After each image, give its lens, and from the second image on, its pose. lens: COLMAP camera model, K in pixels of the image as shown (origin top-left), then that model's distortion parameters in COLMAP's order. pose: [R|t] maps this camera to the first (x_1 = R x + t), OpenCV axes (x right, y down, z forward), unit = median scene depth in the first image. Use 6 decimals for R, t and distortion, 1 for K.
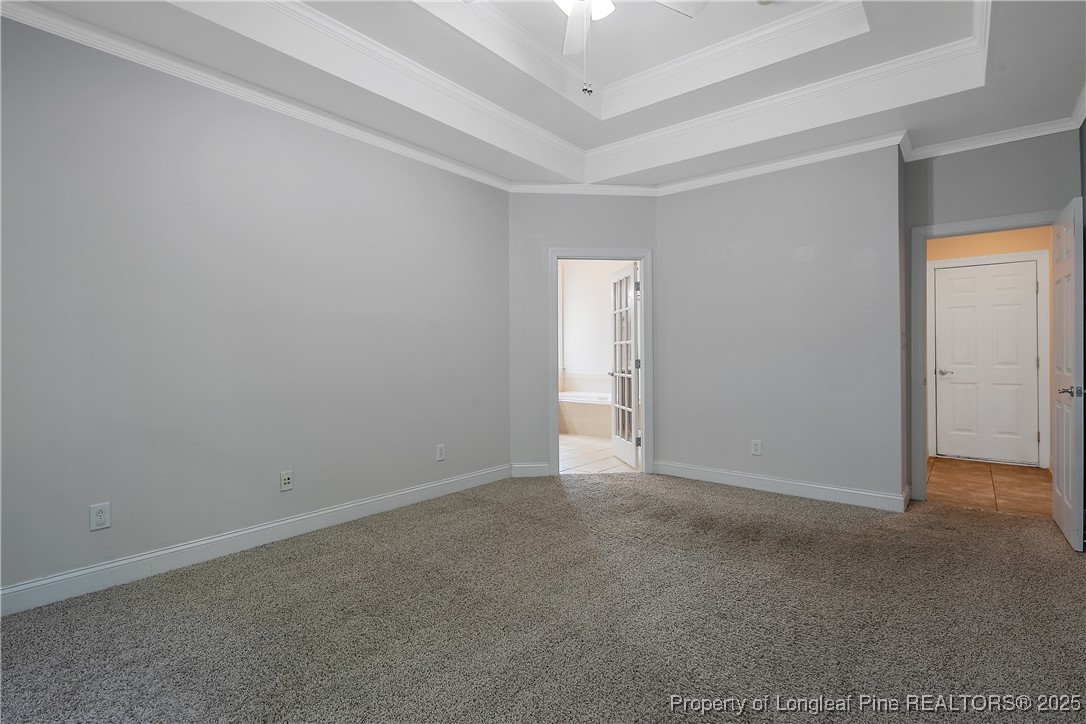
lens RADIAL K [[530.9, 0, 553.8], [0, 530.9, 357.2], [0, 0, 1]] dist [0.005839, -0.005176]
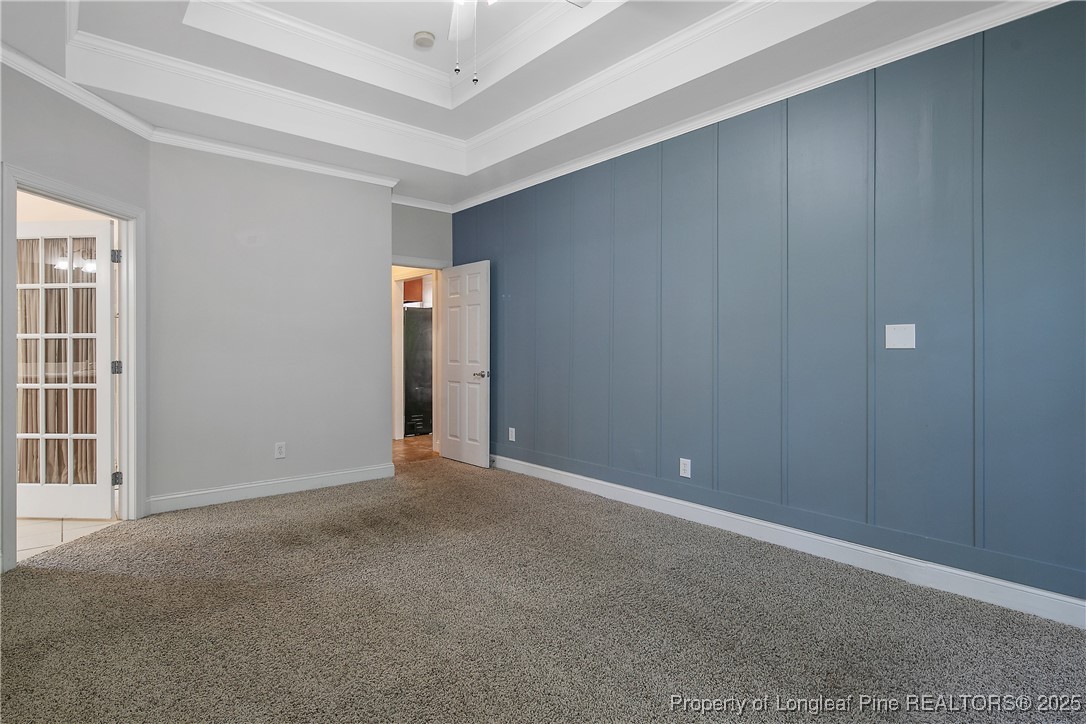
lens RADIAL K [[530.9, 0, 506.4], [0, 530.9, 349.3], [0, 0, 1]] dist [0.005839, -0.005176]
pose [[0.228579, 0.001842, 0.973524, -0.425590], [0.004427, 0.999986, -0.002932, -0.006660], [-0.973515, 0.004980, 0.228567, 0.356028]]
